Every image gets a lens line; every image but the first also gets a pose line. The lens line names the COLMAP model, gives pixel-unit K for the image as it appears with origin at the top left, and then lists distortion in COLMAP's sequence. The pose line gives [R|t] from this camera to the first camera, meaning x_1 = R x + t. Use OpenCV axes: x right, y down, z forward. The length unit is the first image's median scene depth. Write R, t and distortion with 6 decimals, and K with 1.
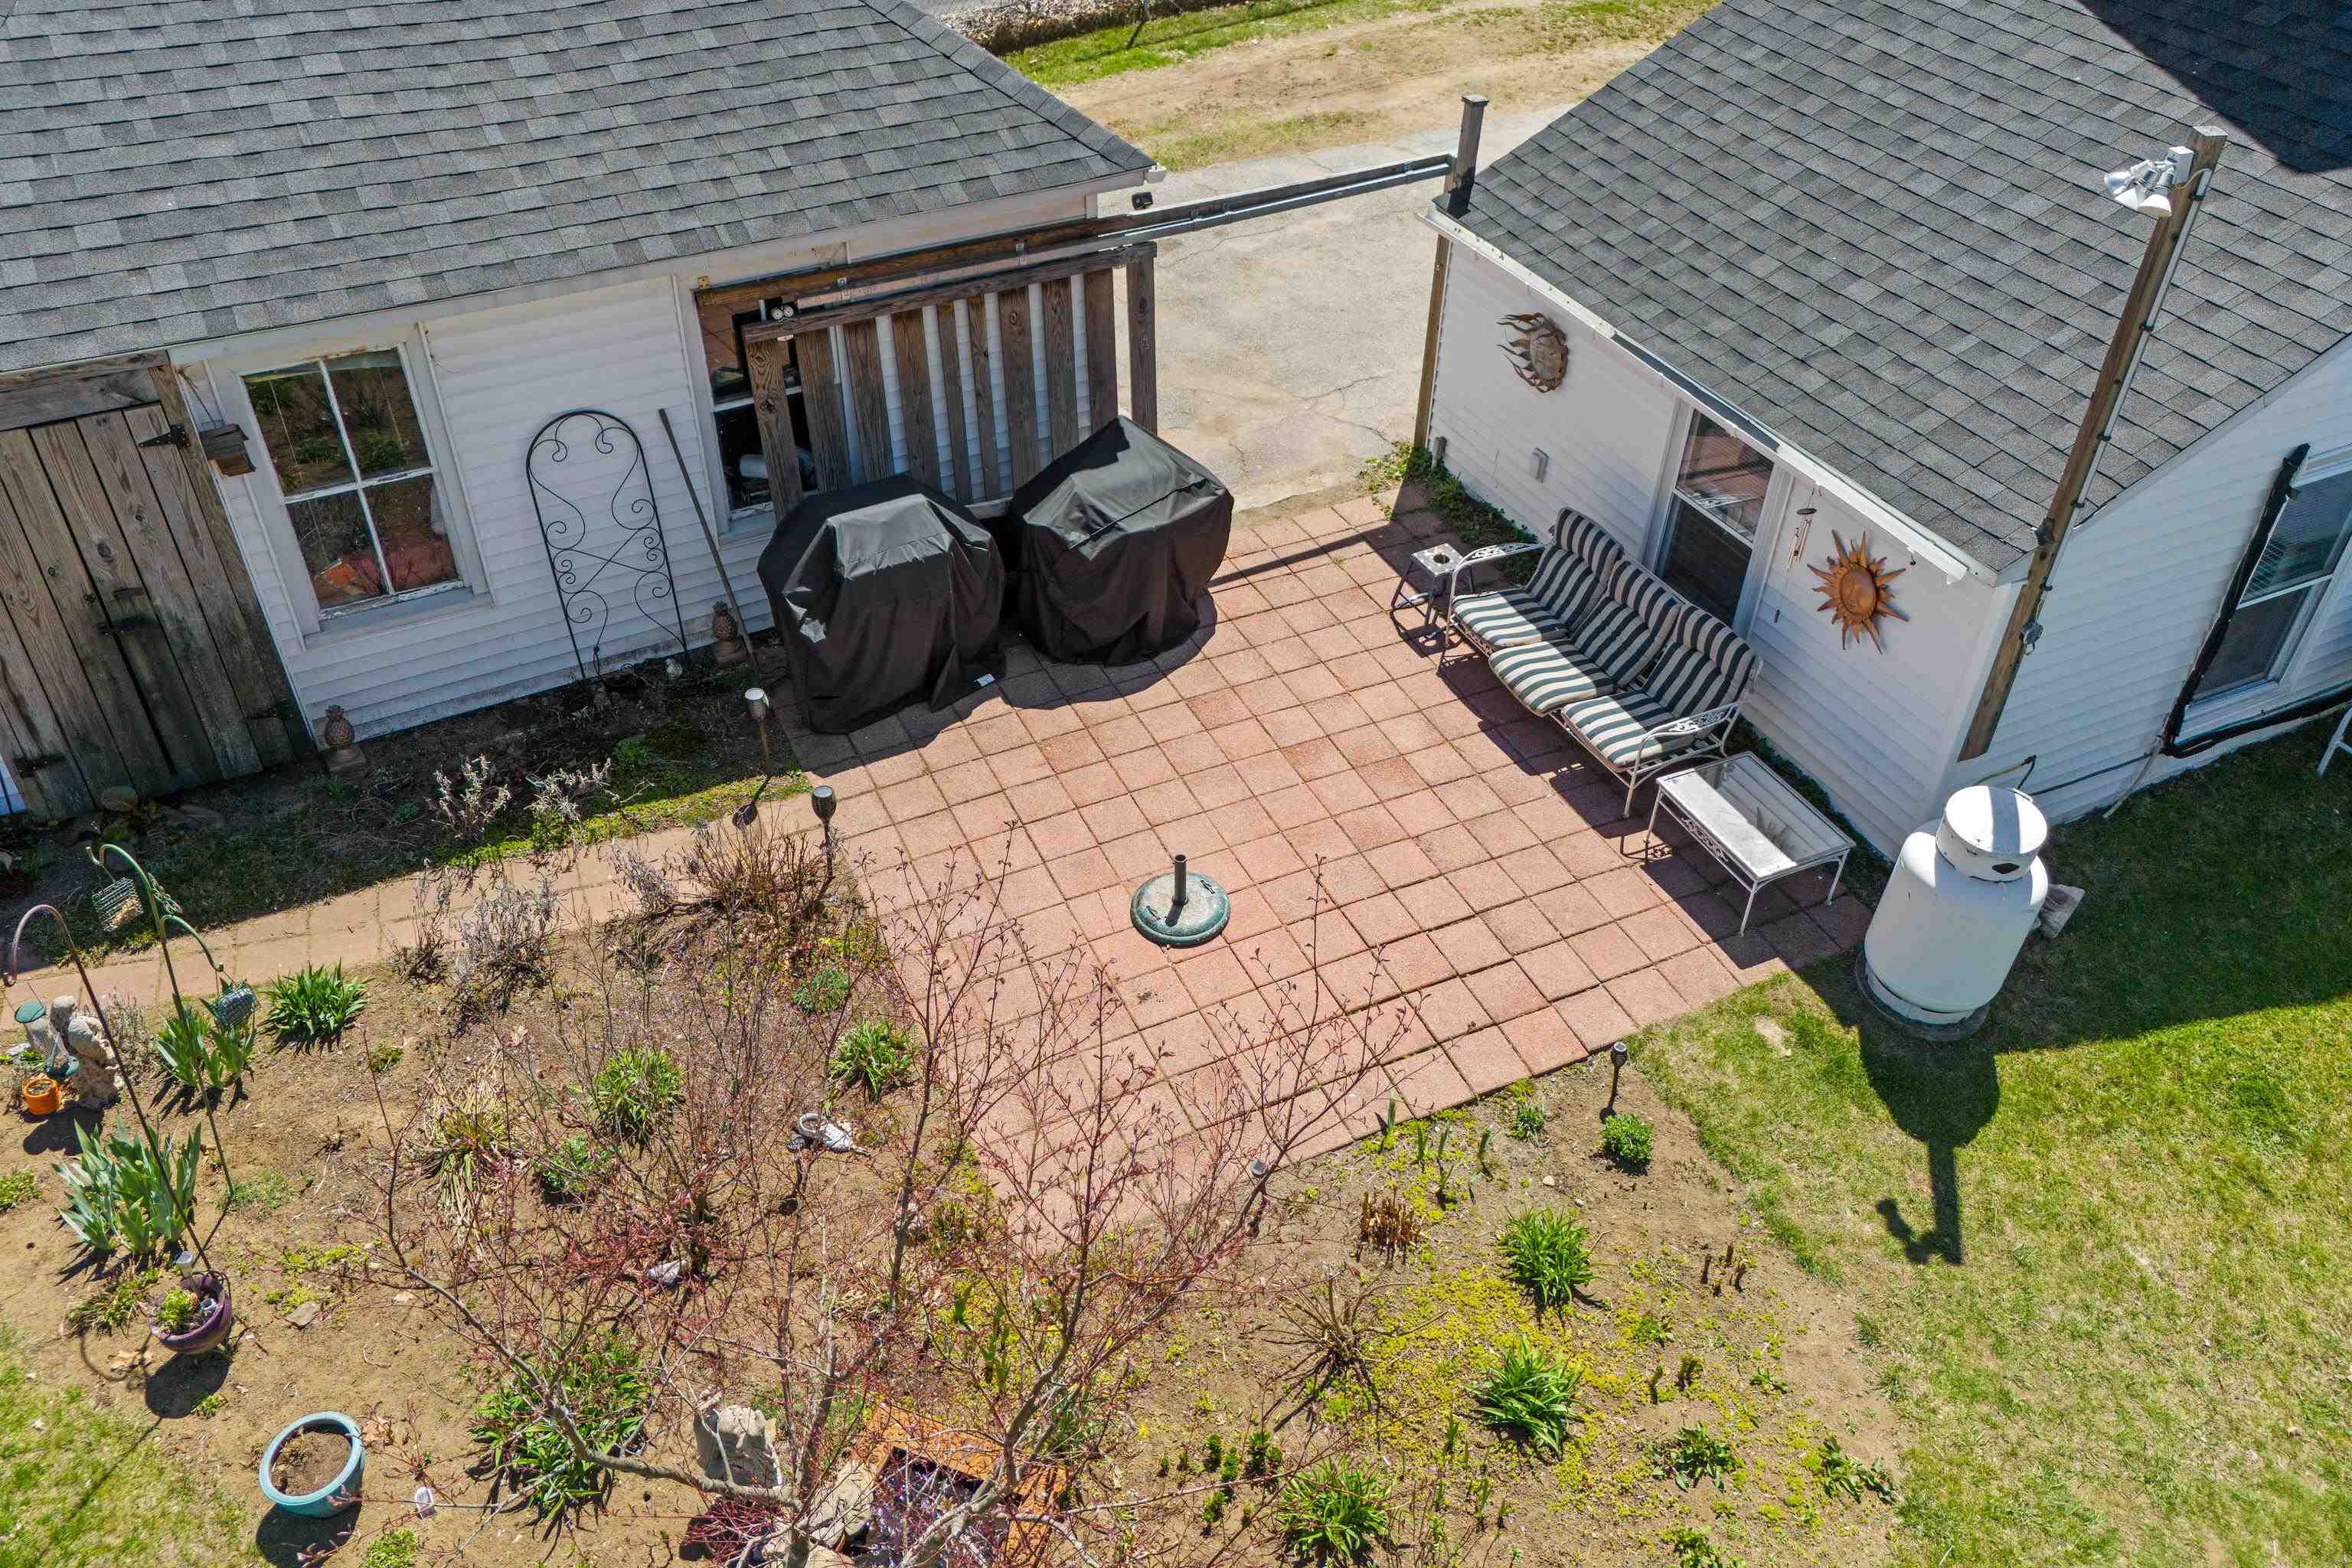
lens RADIAL K [[1739.9, 0, 1177.9], [0, 1739.9, 709.4], [0, 0, 1]] dist [0.075501, -0.075877]
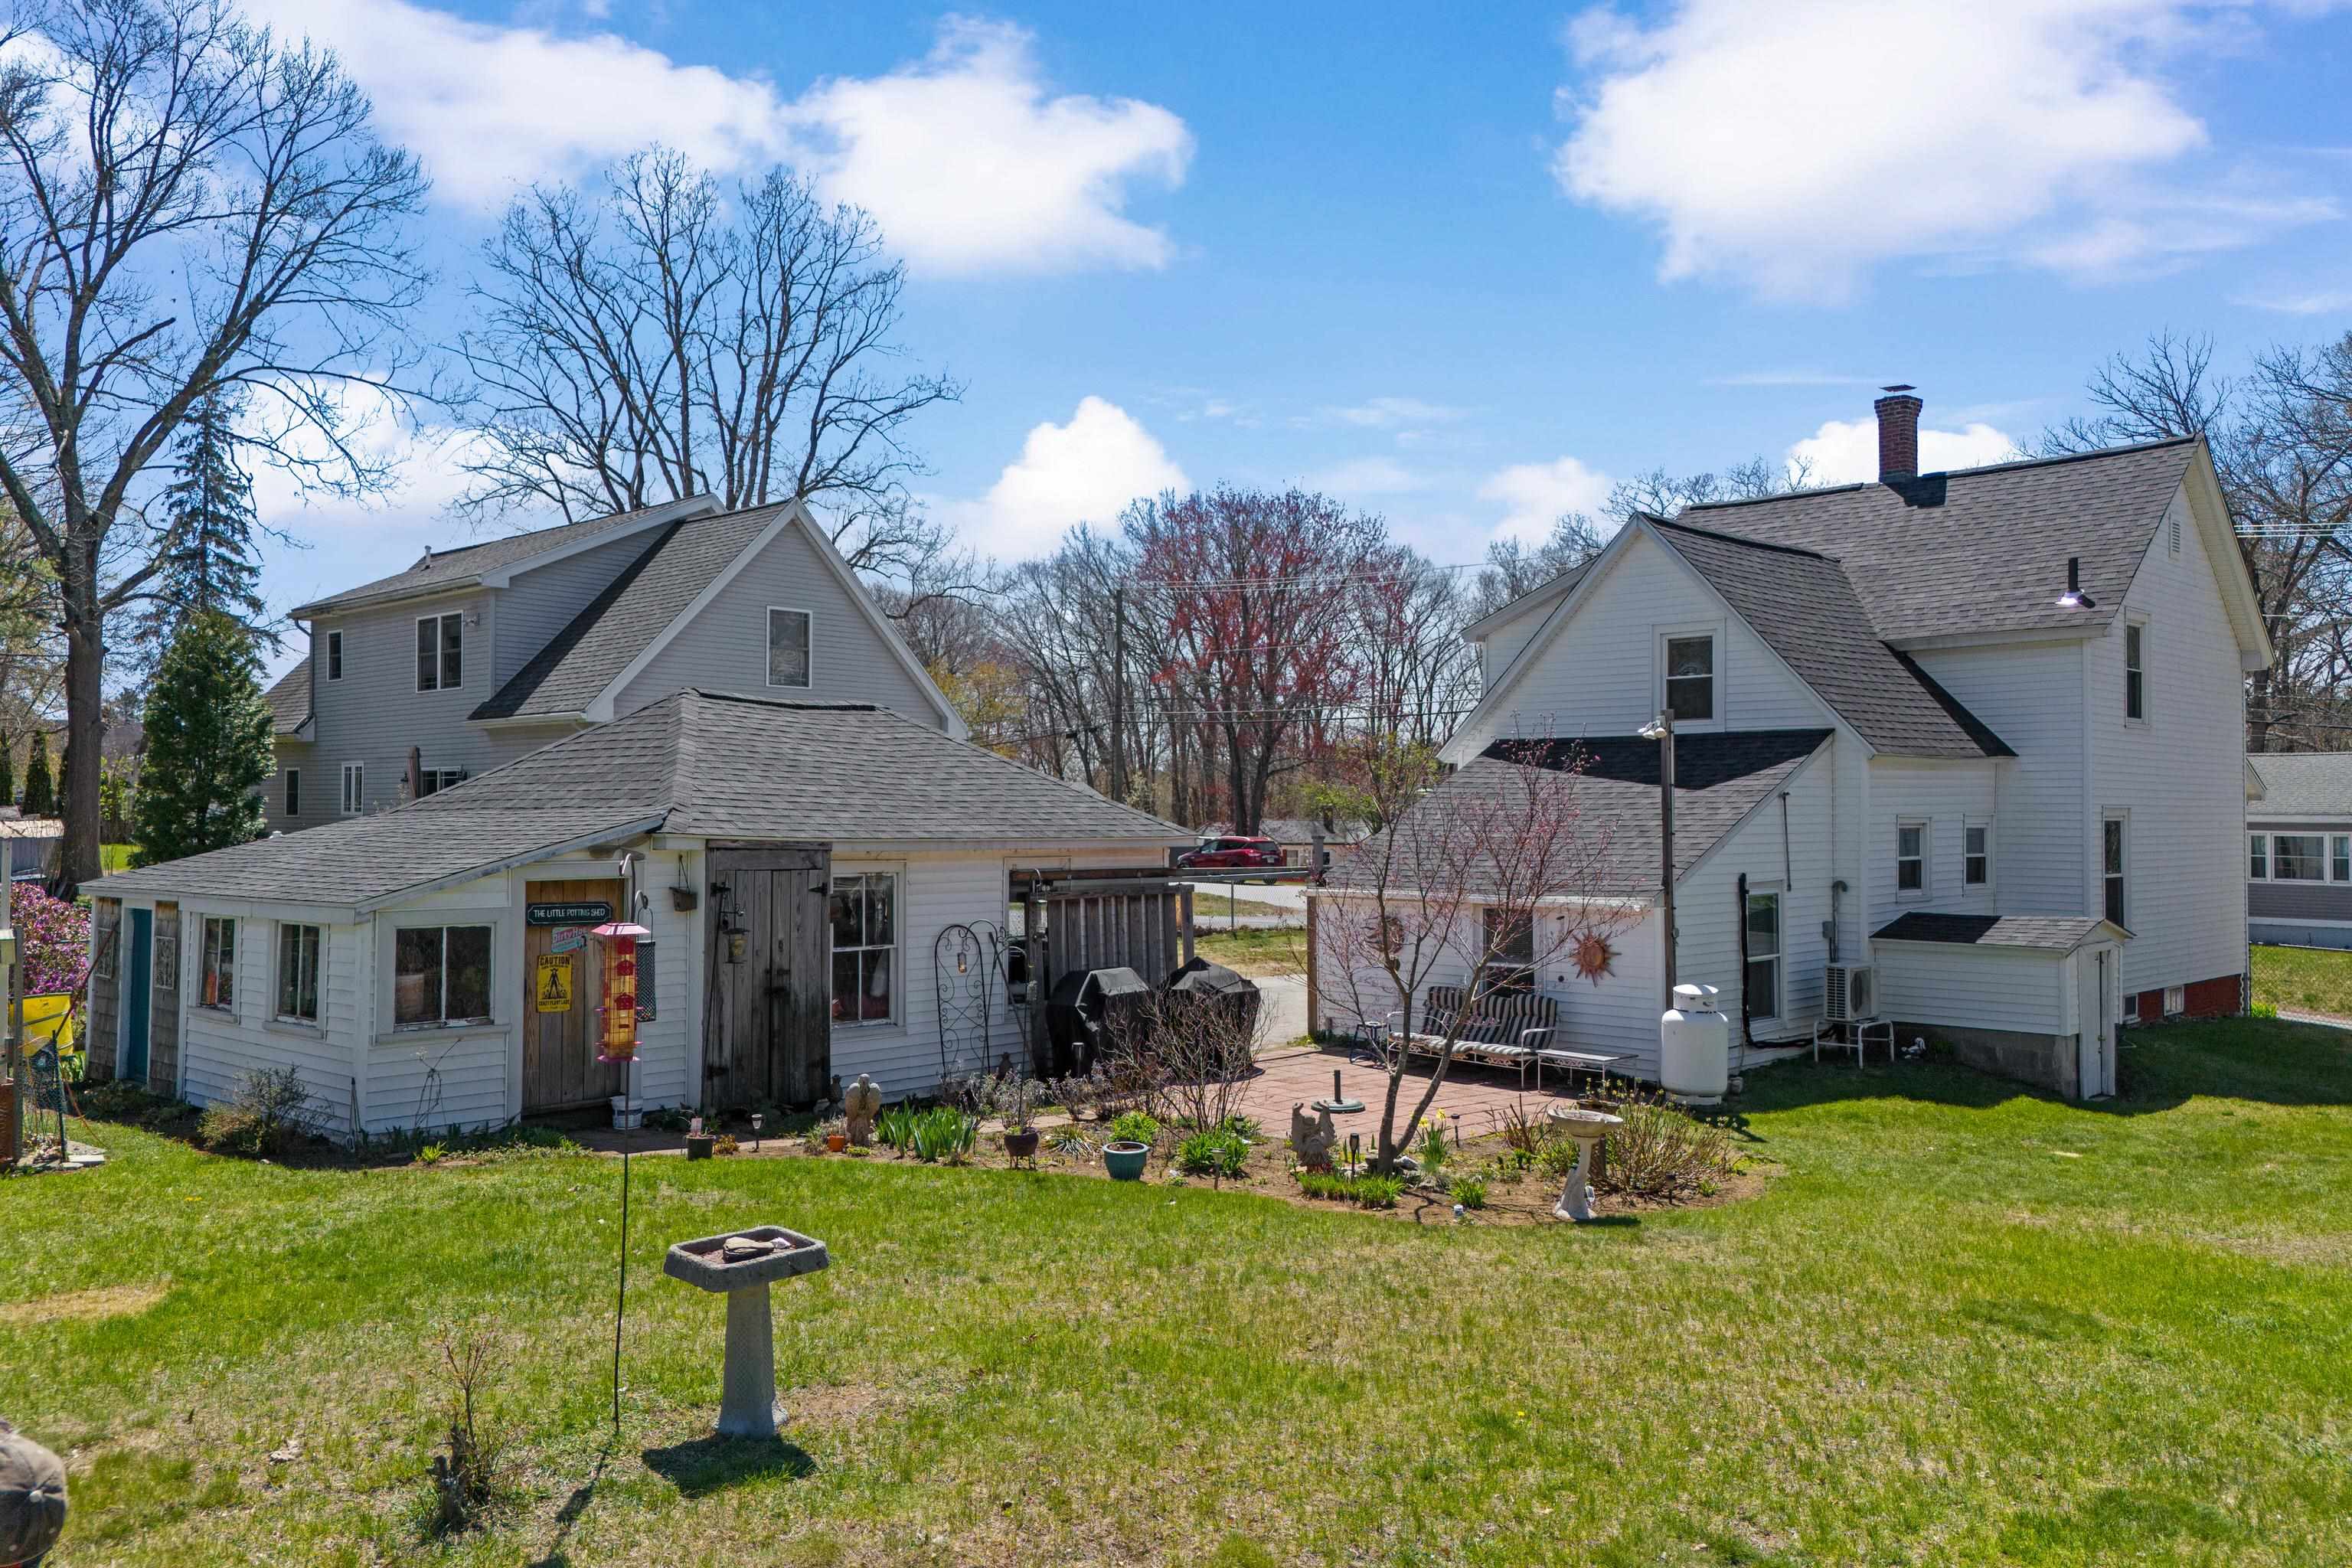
lens RADIAL K [[1739.9, 0, 1169.9], [0, 1739.9, 775.9], [0, 0, 1]] dist [0.075501, -0.075877]
pose [[0.950638, -0.007635, 0.310208, -0.714659], [0.200602, 0.777827, -0.595604, 0.877084], [-0.236741, 0.628432, 0.740964, -0.543752]]
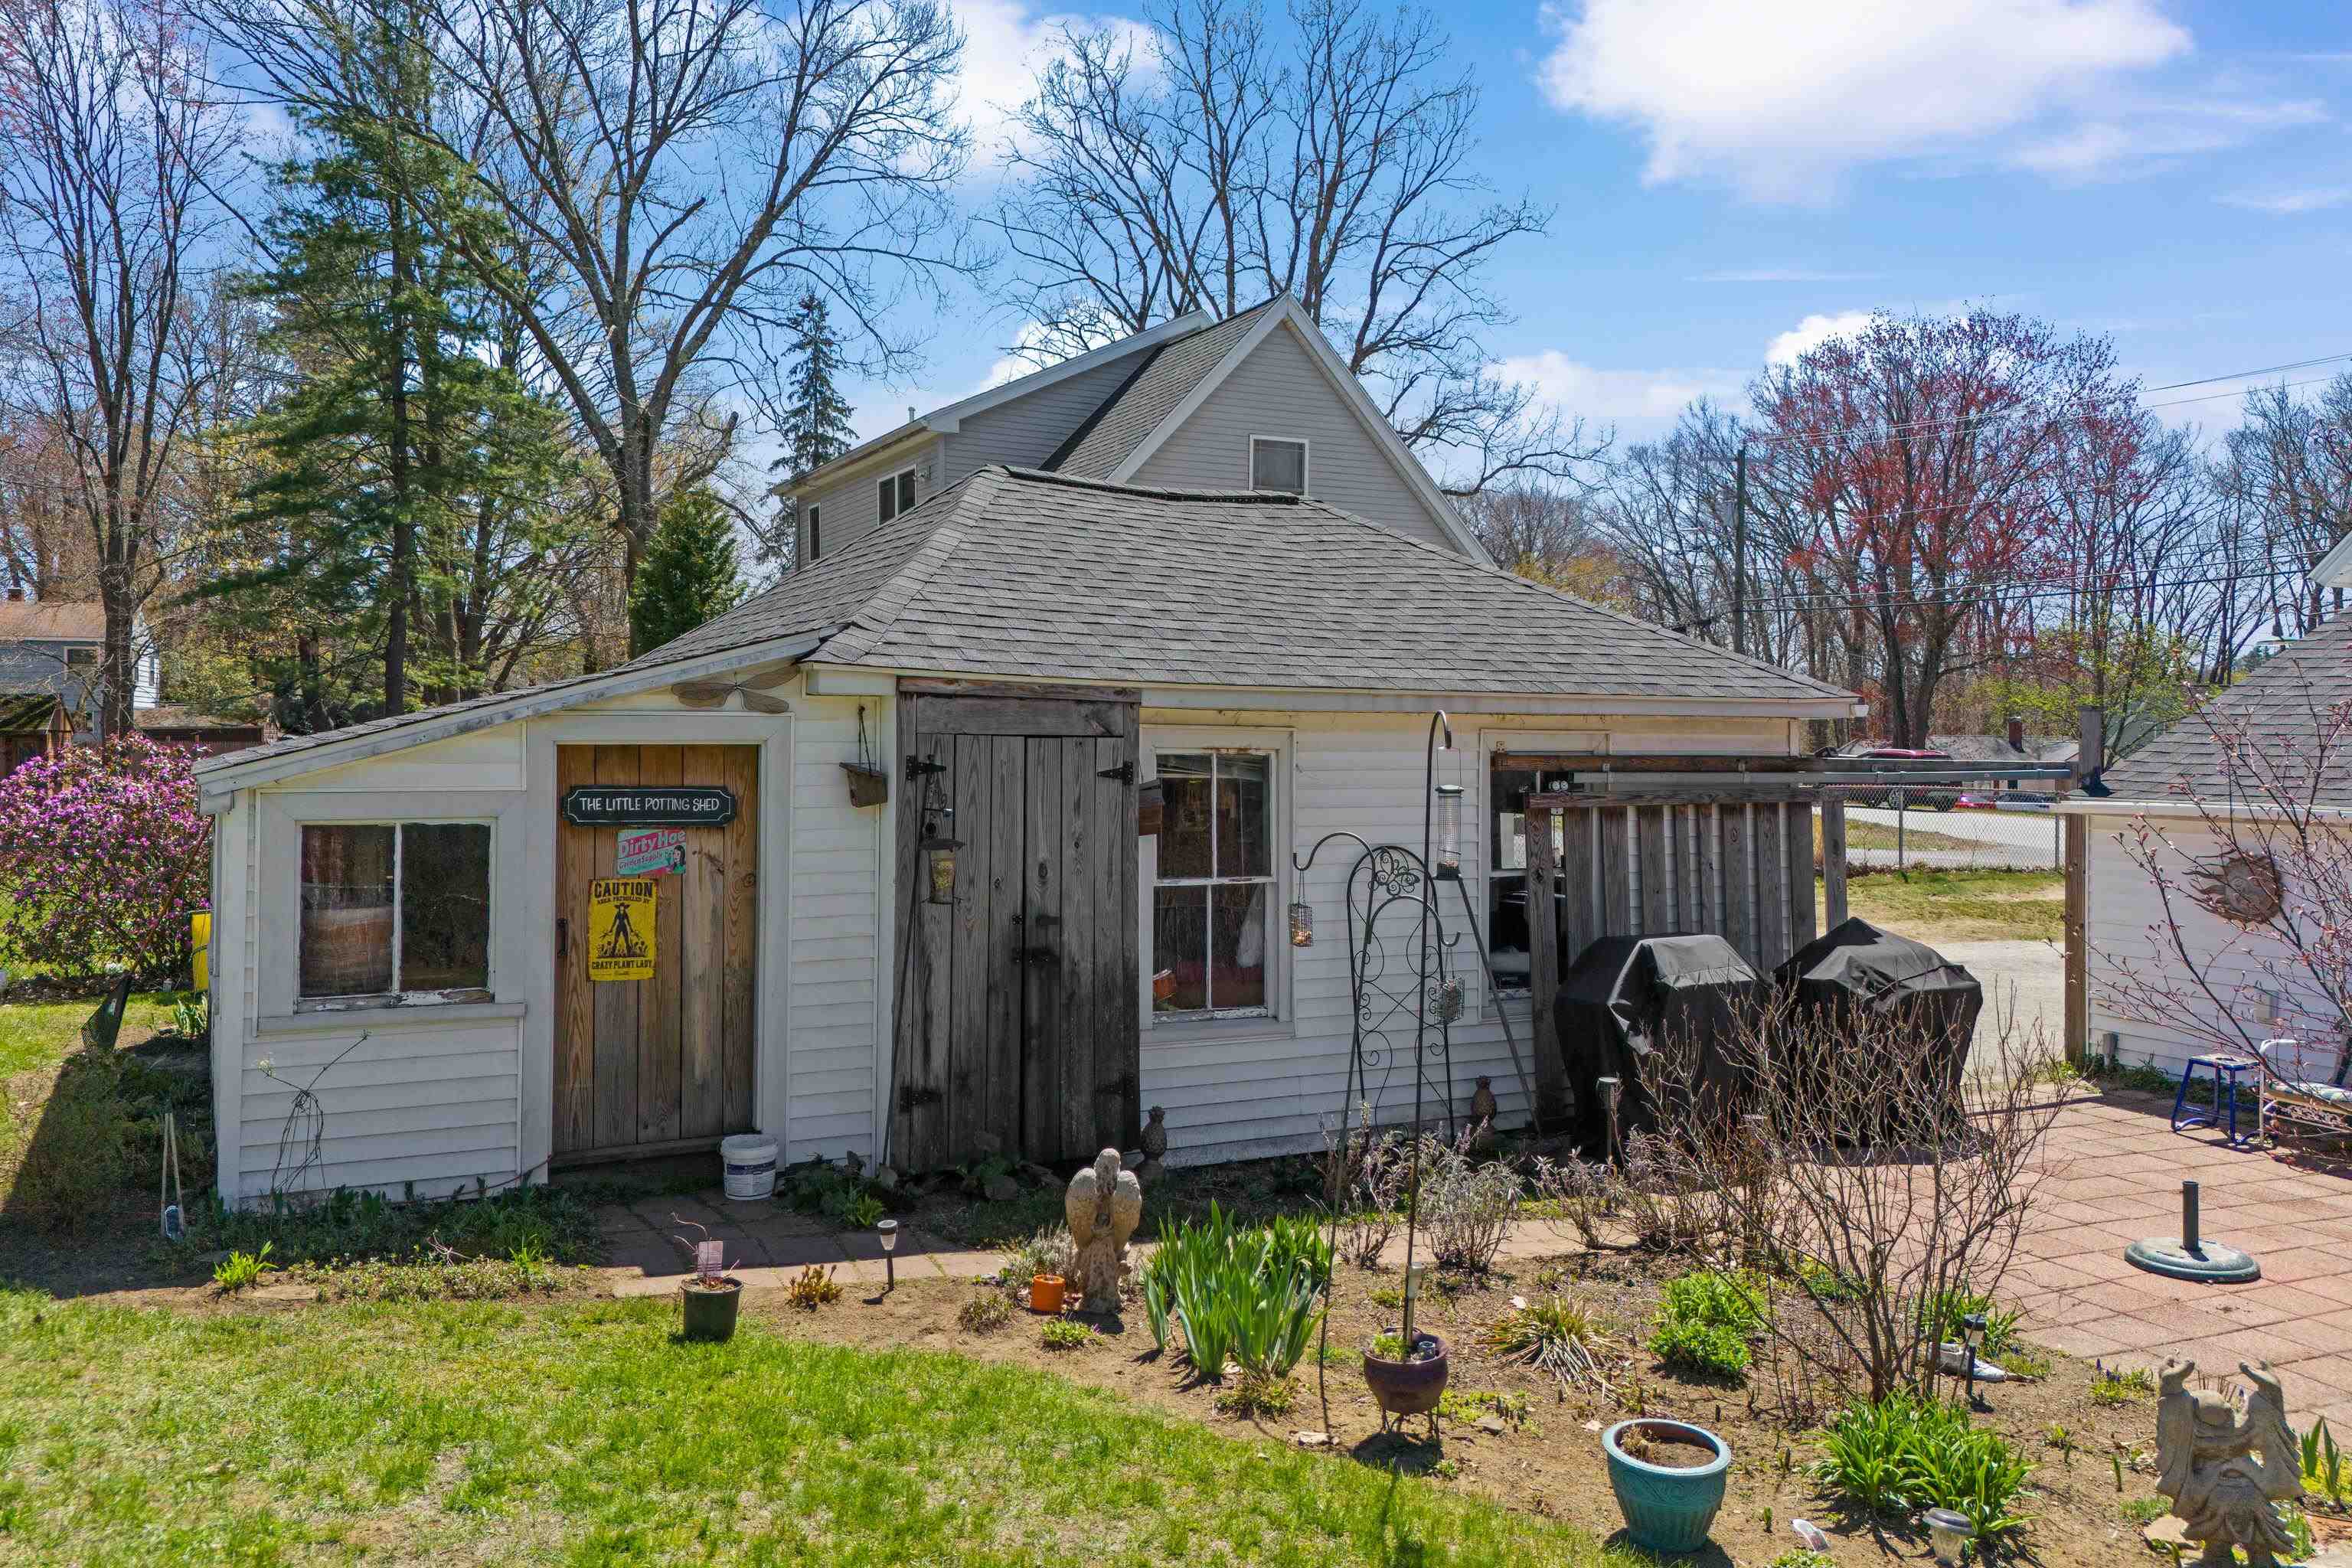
lens RADIAL K [[1739.9, 0, 1143.7], [0, 1739.9, 761.4], [0, 0, 1]] dist [0.075501, -0.075877]
pose [[0.998911, -0.010541, -0.045445, -0.451217], [-0.018911, 0.799030, -0.600994, 0.431988], [0.042647, 0.601199, 0.797960, 0.125813]]
